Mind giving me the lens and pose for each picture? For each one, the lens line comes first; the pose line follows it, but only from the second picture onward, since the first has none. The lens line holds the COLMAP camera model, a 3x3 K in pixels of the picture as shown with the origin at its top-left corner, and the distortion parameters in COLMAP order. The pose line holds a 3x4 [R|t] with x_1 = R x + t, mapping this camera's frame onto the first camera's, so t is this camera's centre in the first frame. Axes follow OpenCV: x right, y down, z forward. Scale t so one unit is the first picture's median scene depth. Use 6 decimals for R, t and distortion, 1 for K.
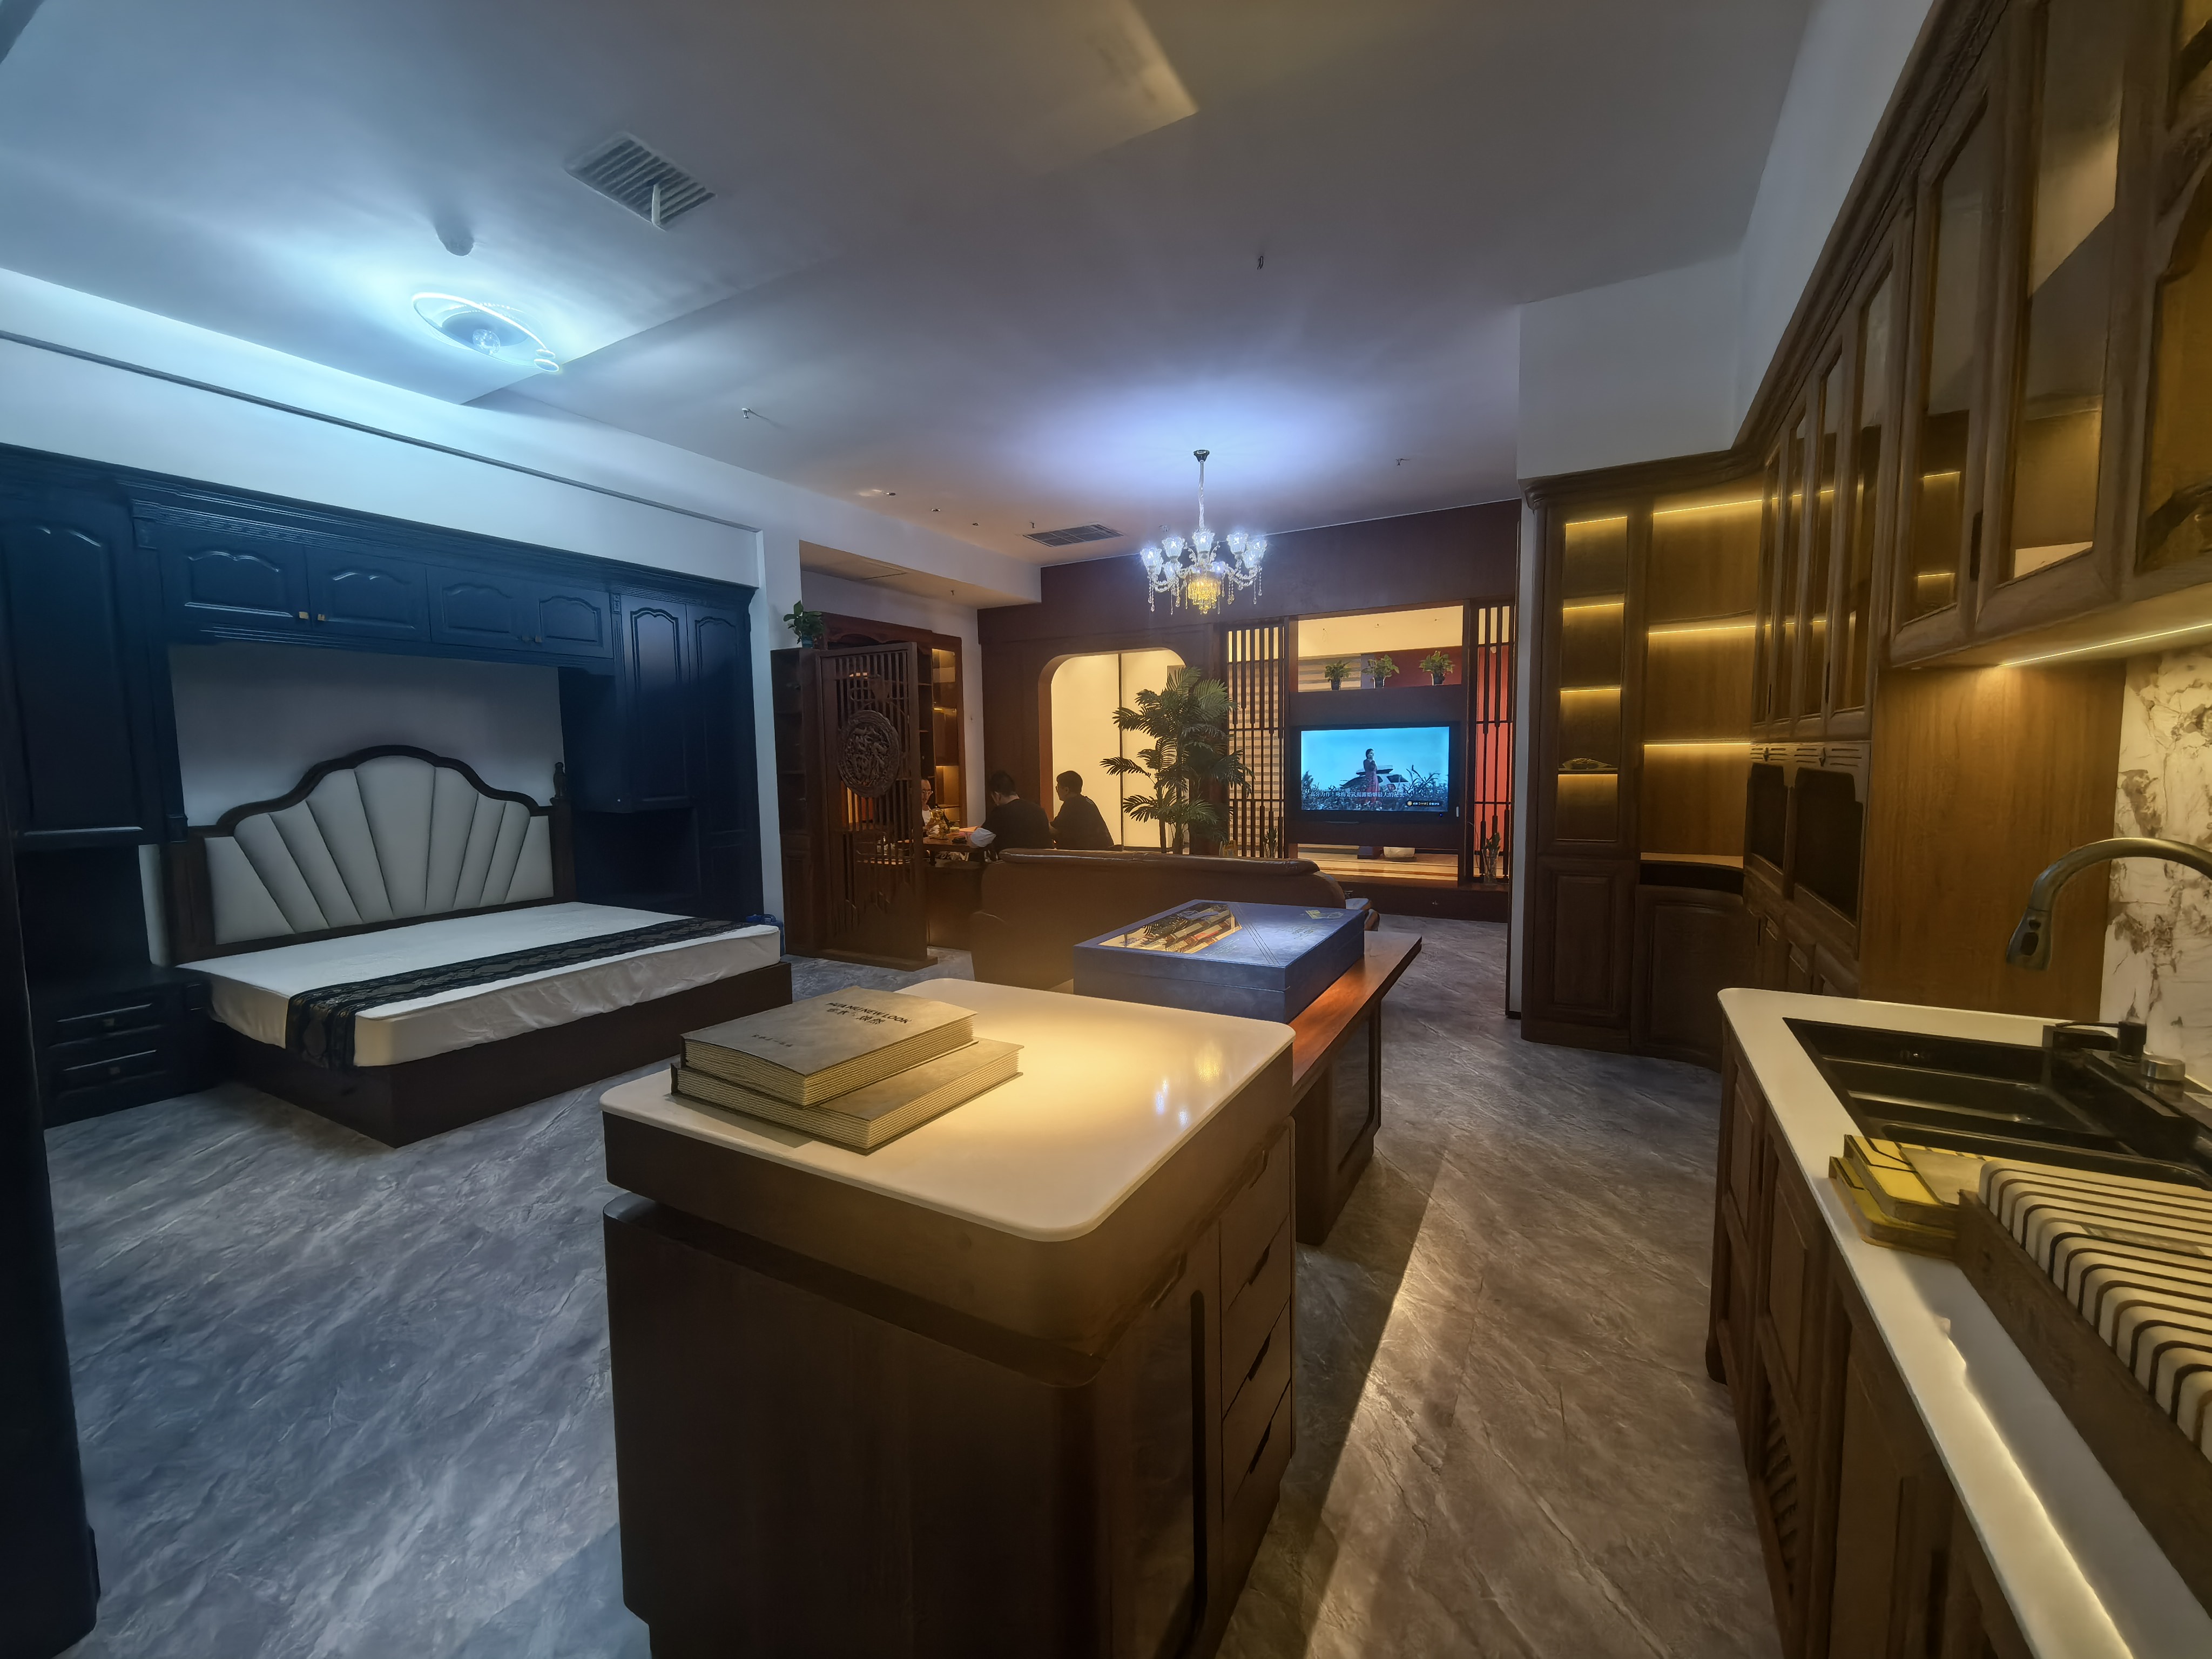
lens RADIAL K [[884.7, 0, 1106.0], [0, 884.7, 829.5], [0, 0, 1]] dist [0.017262, 0.000242]
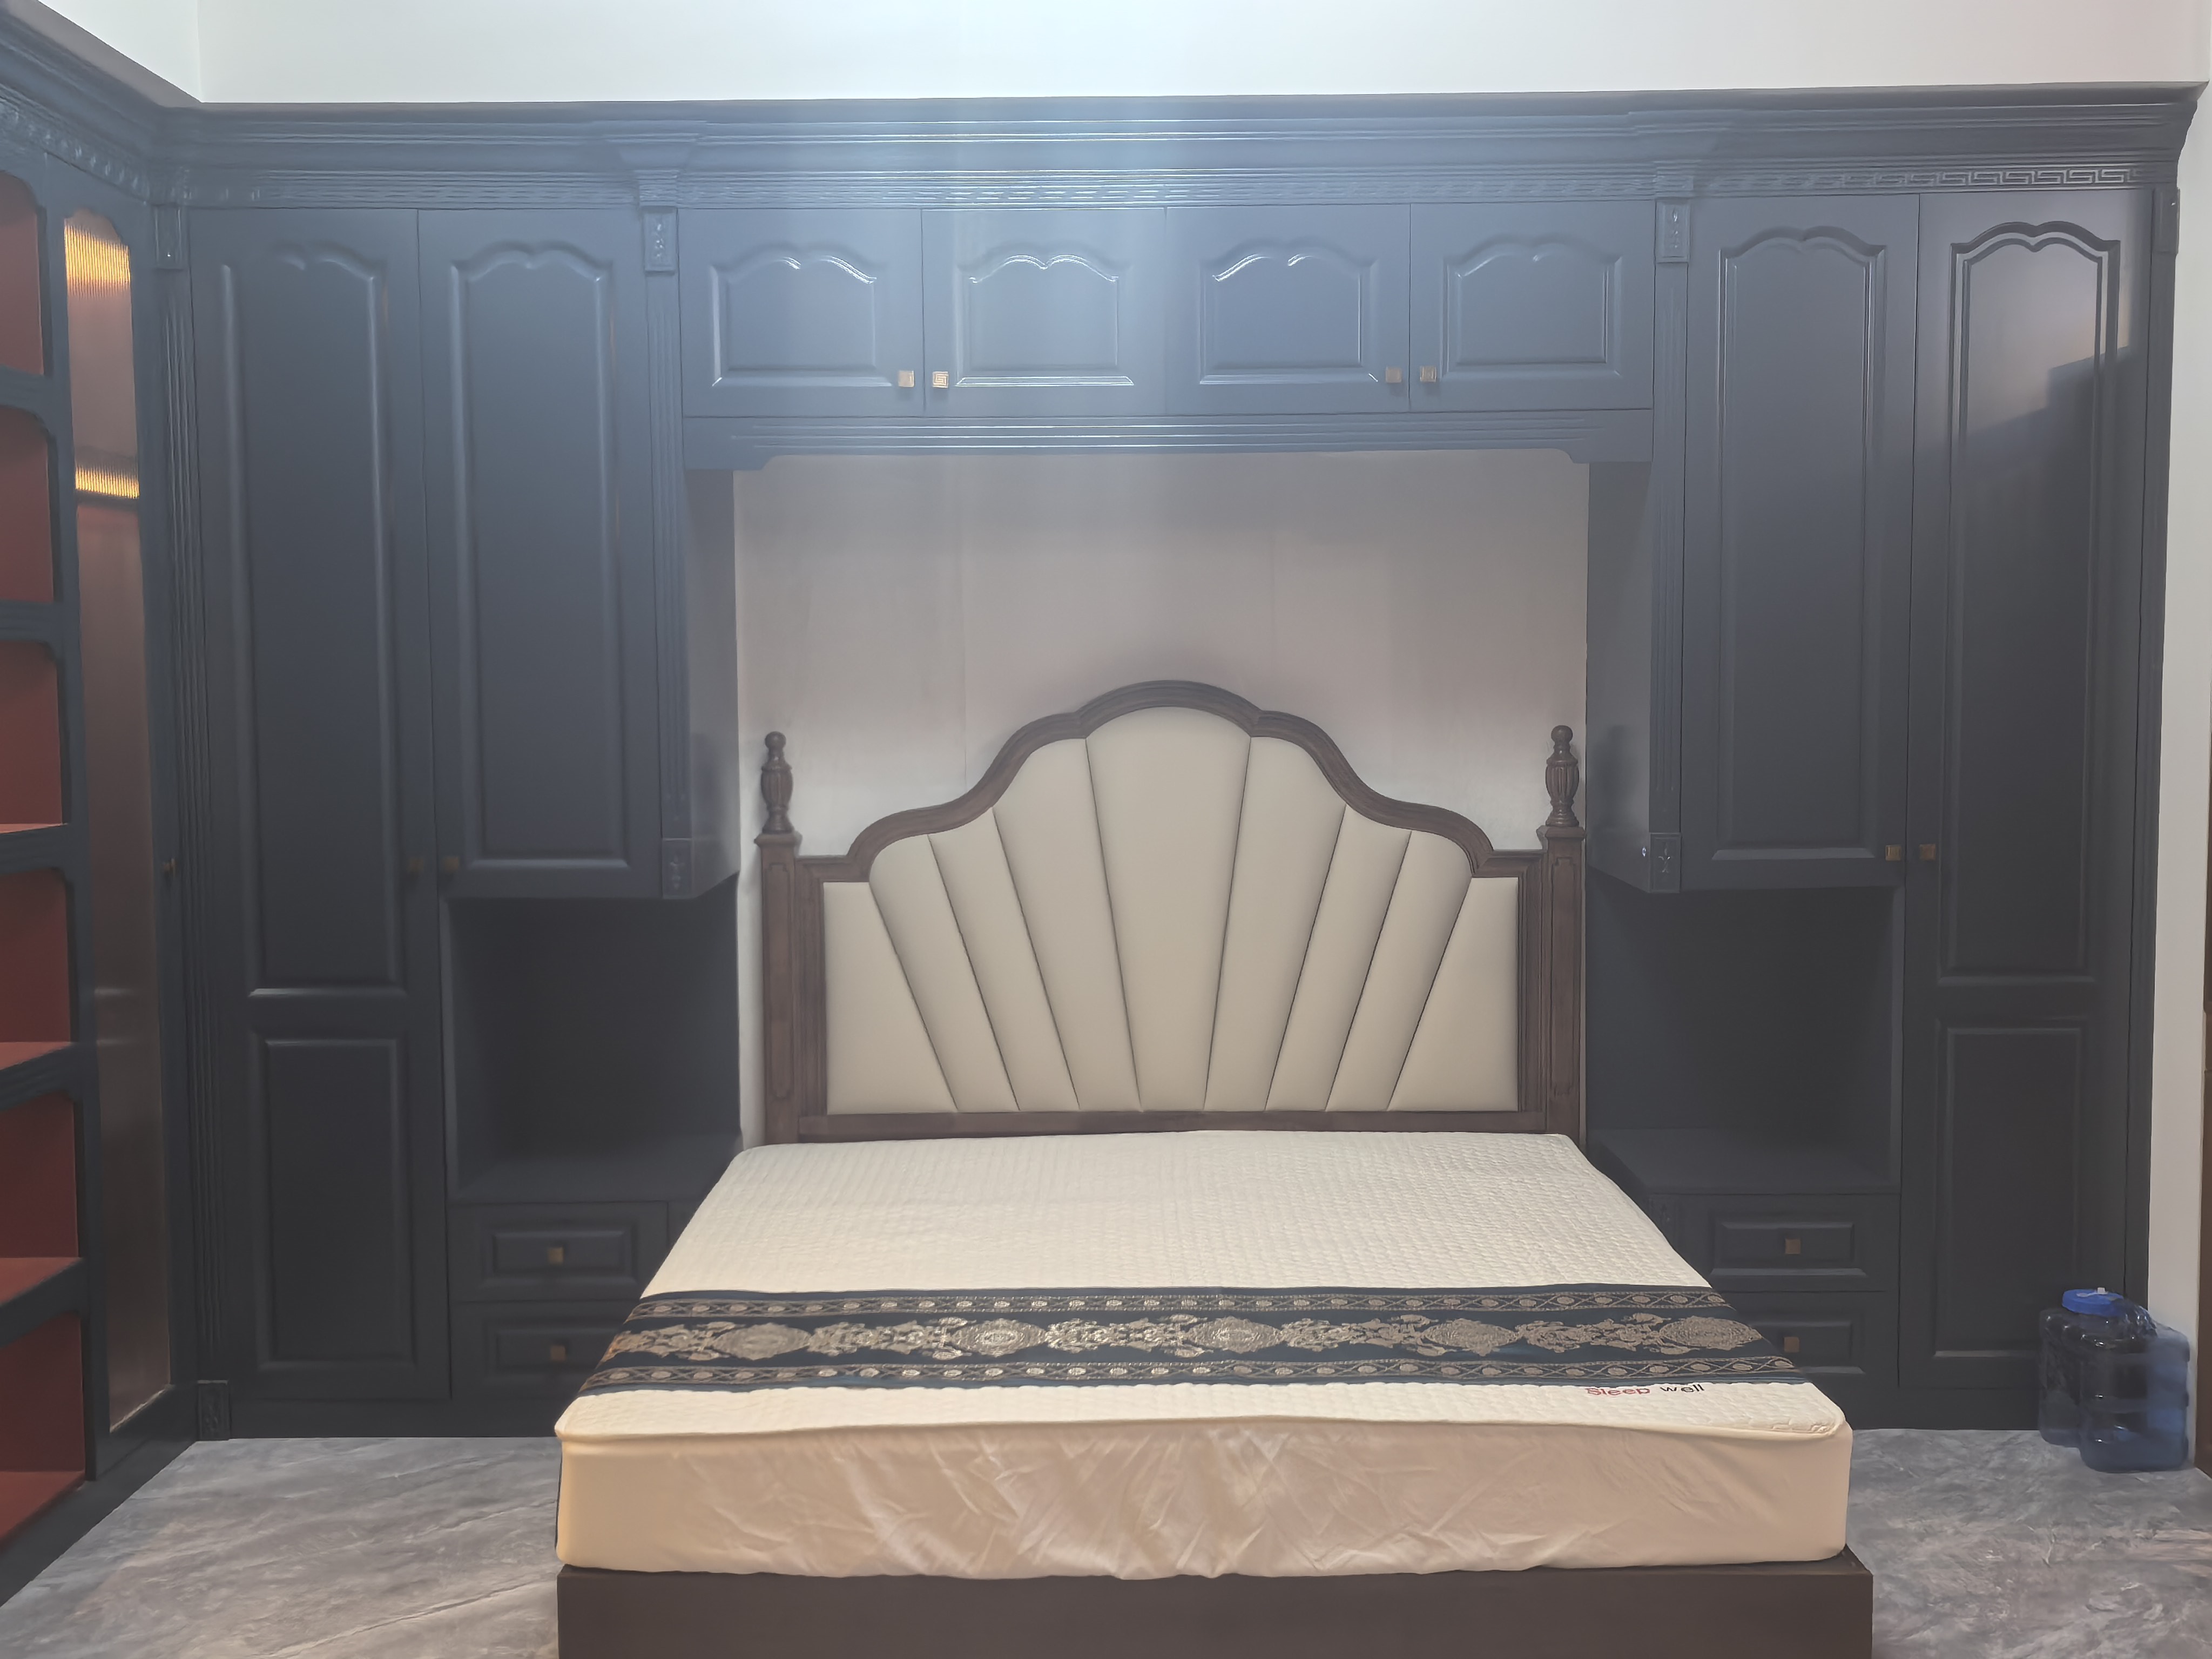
lens RADIAL K [[2298.2, 0, 1106.0], [0, 2298.2, 829.5], [0, 0, 1]] dist [0.052129, 0.000400]
pose [[0.479013, 0.071733, -0.874872, 0.097369], [-0.073138, 0.996451, 0.041657, -0.072319], [0.874756, 0.044032, 0.482560, 0.513959]]
